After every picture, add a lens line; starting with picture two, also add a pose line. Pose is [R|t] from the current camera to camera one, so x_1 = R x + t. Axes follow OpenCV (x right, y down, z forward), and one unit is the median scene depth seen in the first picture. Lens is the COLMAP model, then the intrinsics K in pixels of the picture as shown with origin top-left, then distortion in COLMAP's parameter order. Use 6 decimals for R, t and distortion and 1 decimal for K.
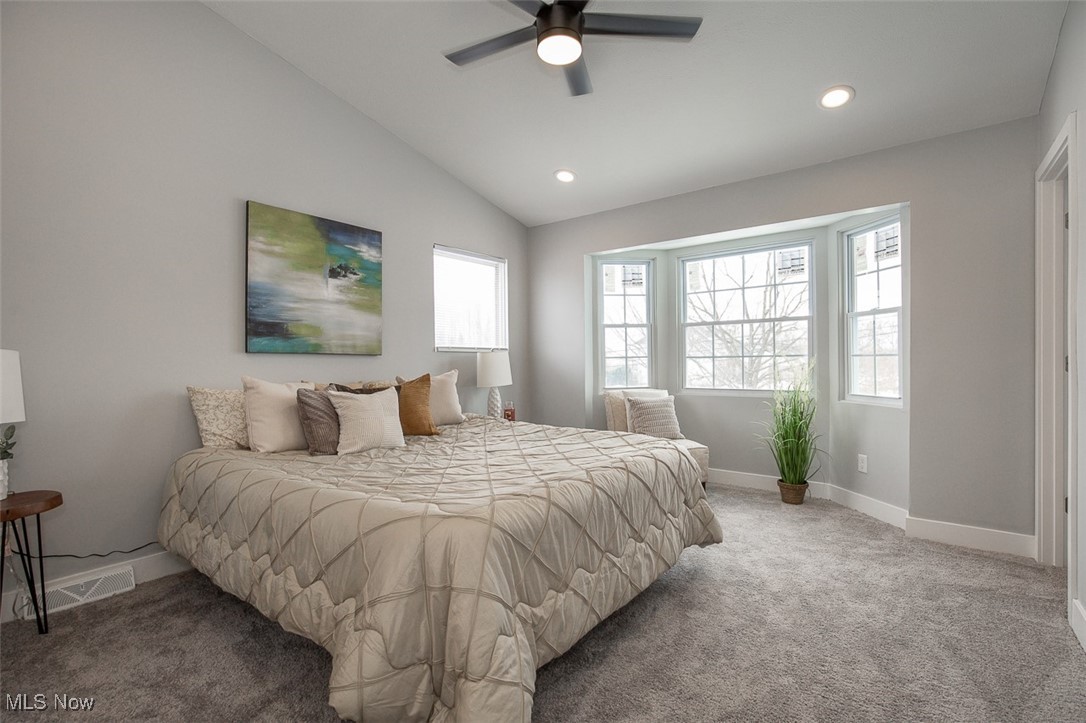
lens RADIAL K [[498.7, 0, 536.7], [0, 498.7, 358.9], [0, 0, 1]] dist [-0.005780, 0.000594]
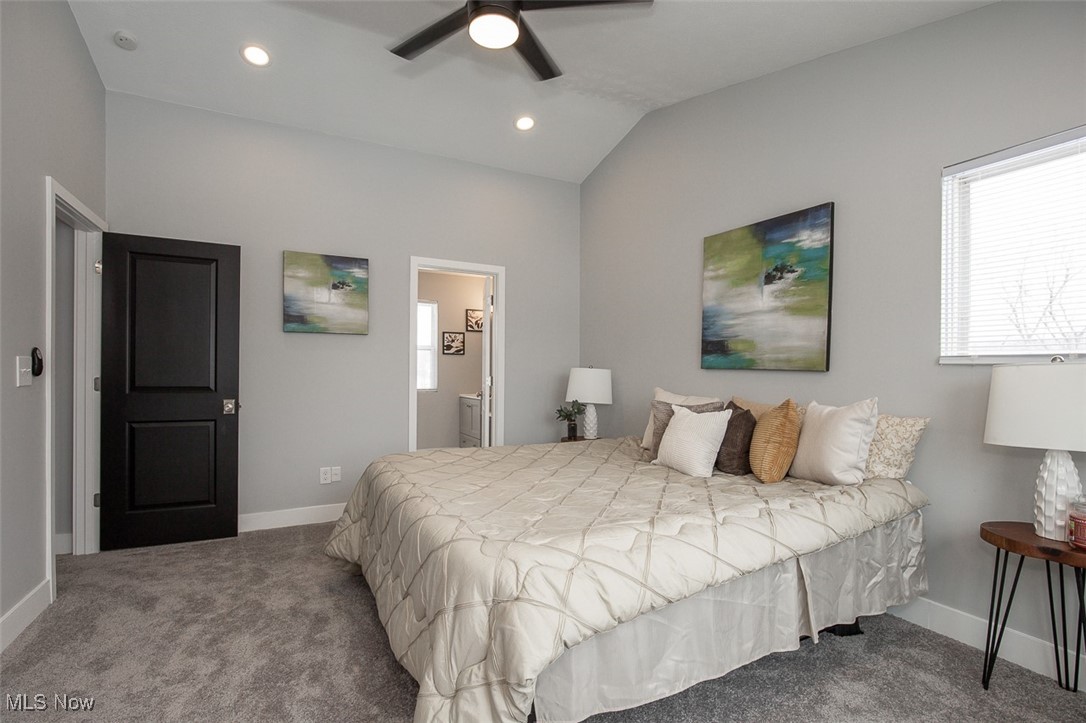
lens RADIAL K [[498.7, 0, 542.4], [0, 498.7, 369.6], [0, 0, 1]] dist [-0.005780, 0.000594]
pose [[-0.399357, 0.008061, -0.916760, 0.551619], [-0.000662, 0.999959, 0.009081, -0.017353], [0.916795, 0.004234, -0.399335, 0.957741]]
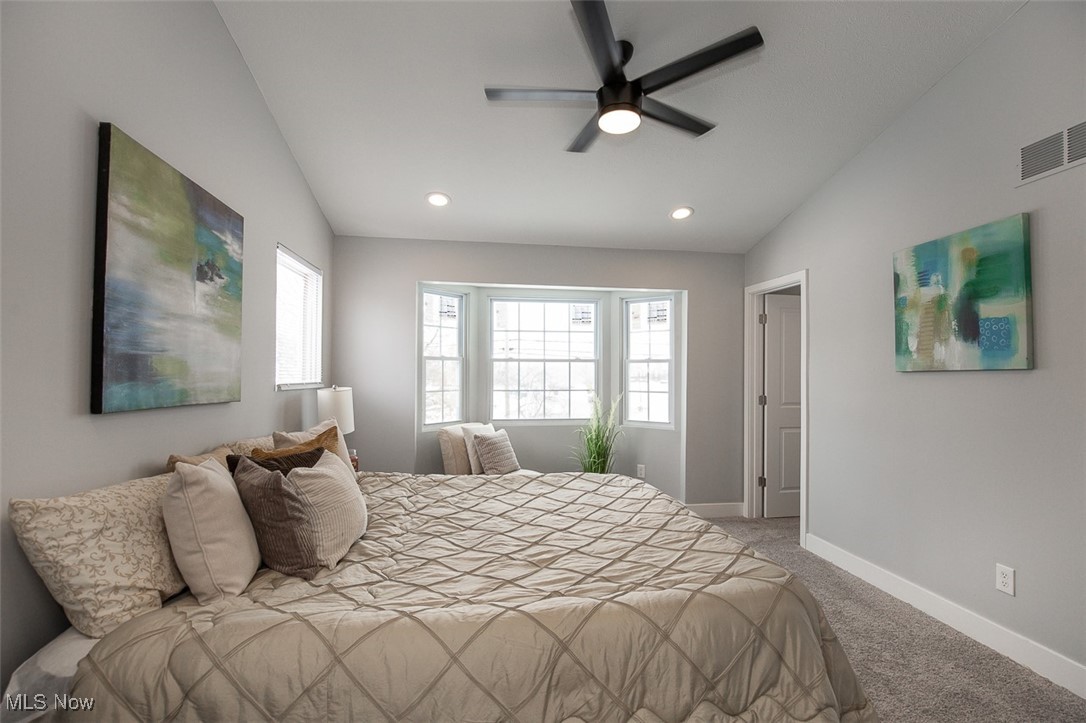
lens RADIAL K [[498.7, 0, 538.8], [0, 498.7, 359.9], [0, 0, 1]] dist [-0.005780, 0.000594]
pose [[0.683925, 0.030984, 0.728894, -0.551510], [-0.013253, 0.999461, -0.030049, -0.050522], [-0.729431, 0.010891, 0.683967, 0.267980]]
